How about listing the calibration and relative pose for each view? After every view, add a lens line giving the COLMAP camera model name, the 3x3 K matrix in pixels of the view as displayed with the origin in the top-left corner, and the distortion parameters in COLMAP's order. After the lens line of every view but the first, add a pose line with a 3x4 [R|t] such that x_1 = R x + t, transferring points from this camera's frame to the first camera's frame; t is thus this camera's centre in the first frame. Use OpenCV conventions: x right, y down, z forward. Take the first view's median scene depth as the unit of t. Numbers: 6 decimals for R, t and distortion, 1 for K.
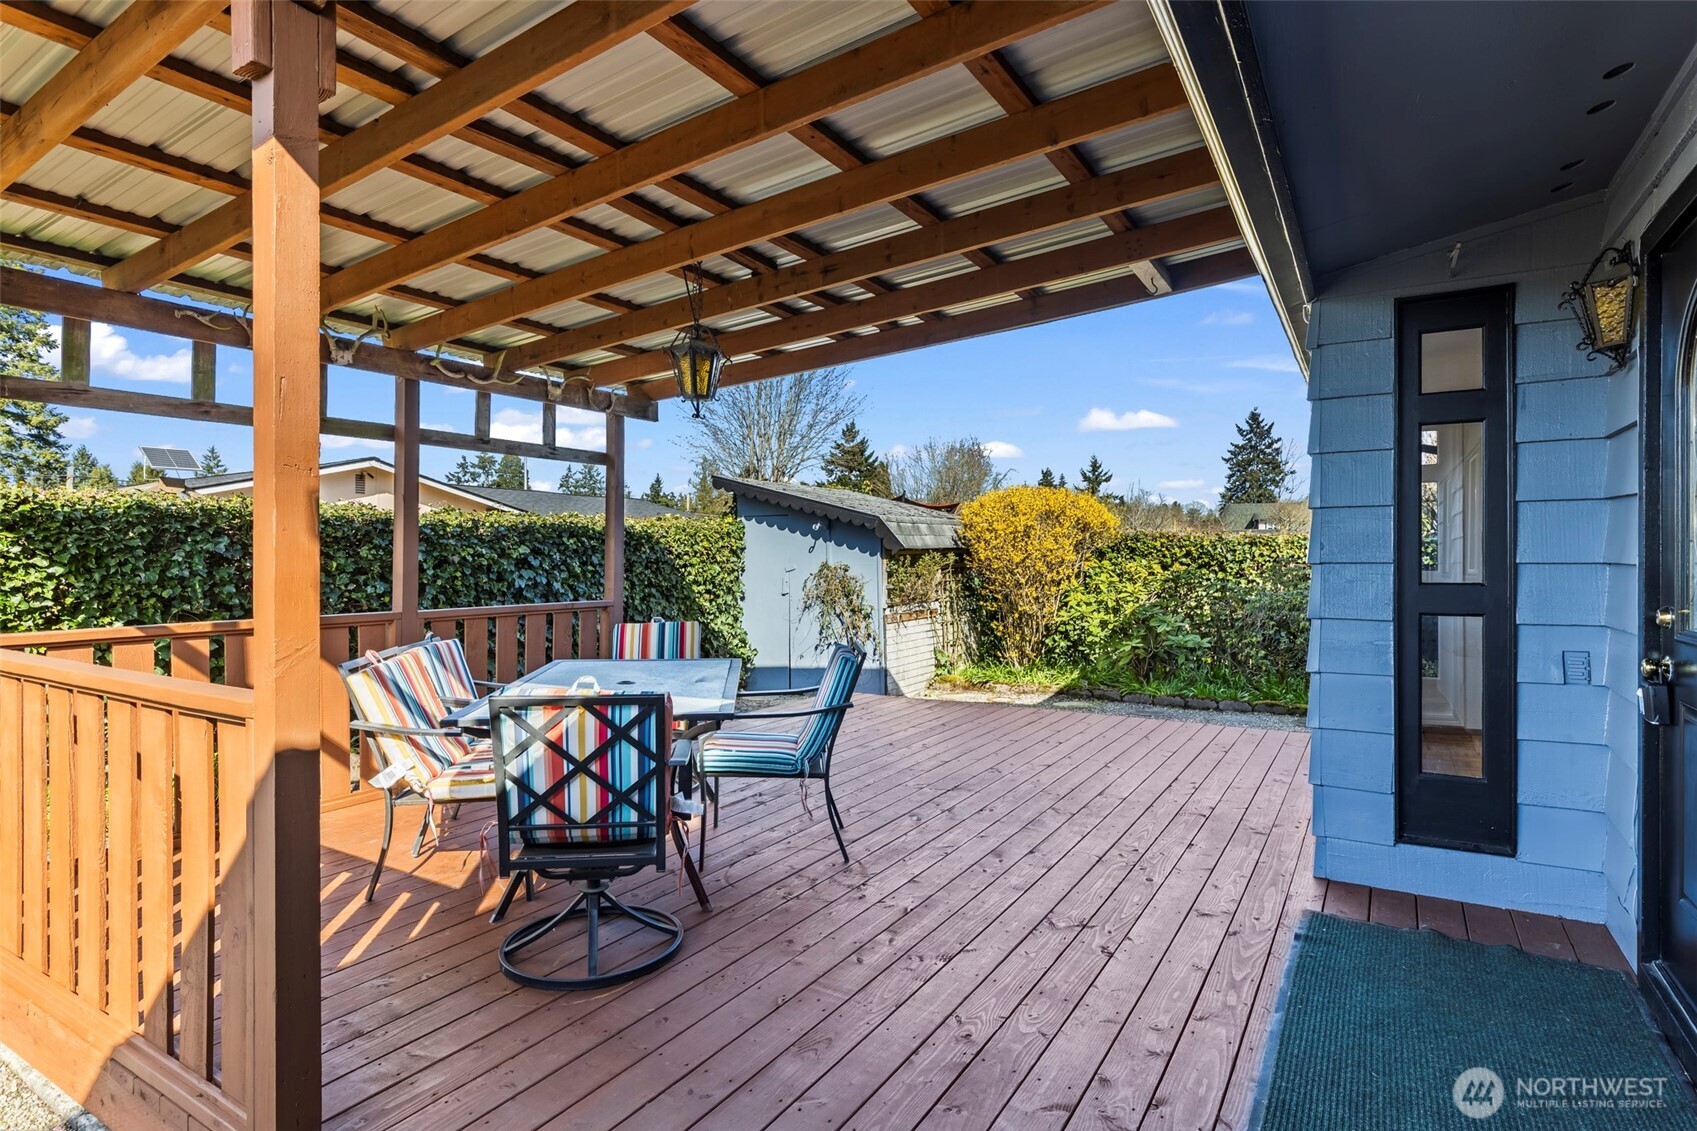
lens RADIAL K [[855.3, 0, 848.5], [0, 855.3, 565.5], [0, 0, 1]] dist [-0.000530, 0.000341]
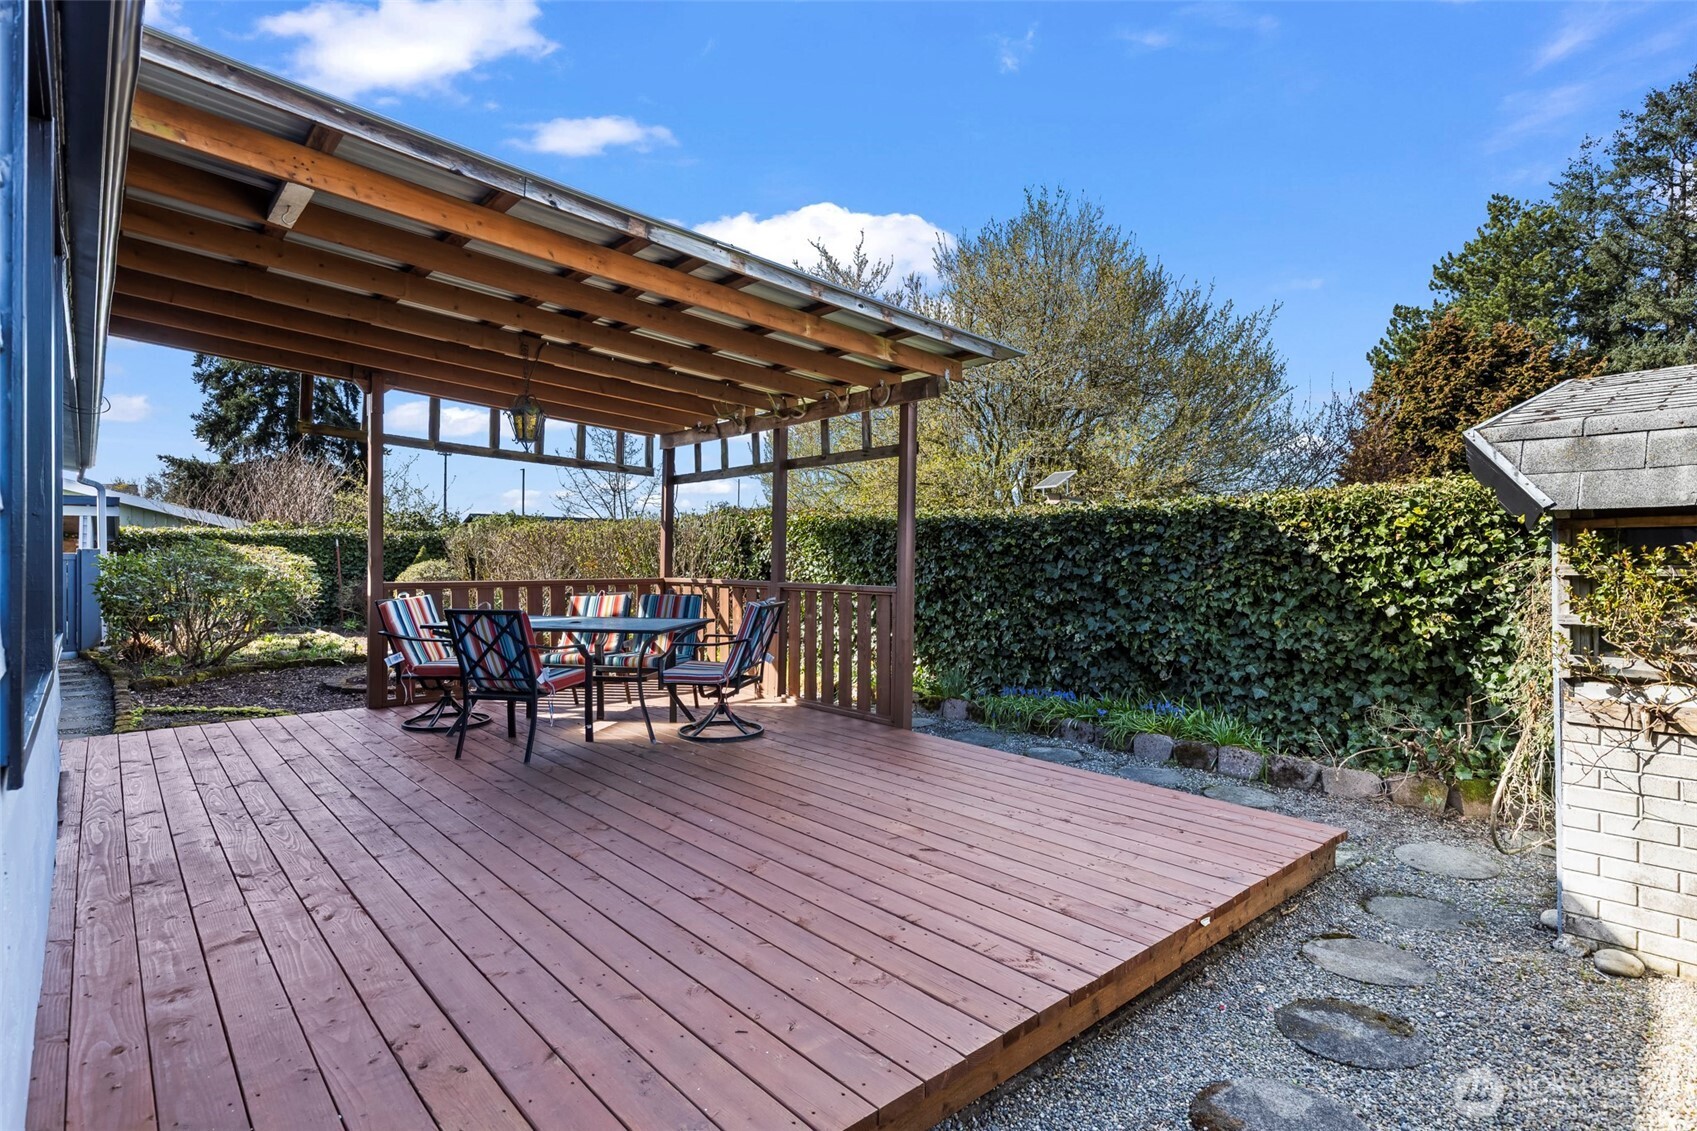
lens RADIAL K [[819.6, 0, 848.5], [0, 819.6, 565.5], [0, 0, 1]] dist [0.000685, 0.000285]
pose [[-0.259138, 0.011097, -0.965777, 1.035850], [-0.017006, 0.999727, 0.016051, -0.001388], [0.965691, 0.020583, -0.258879, 1.808778]]
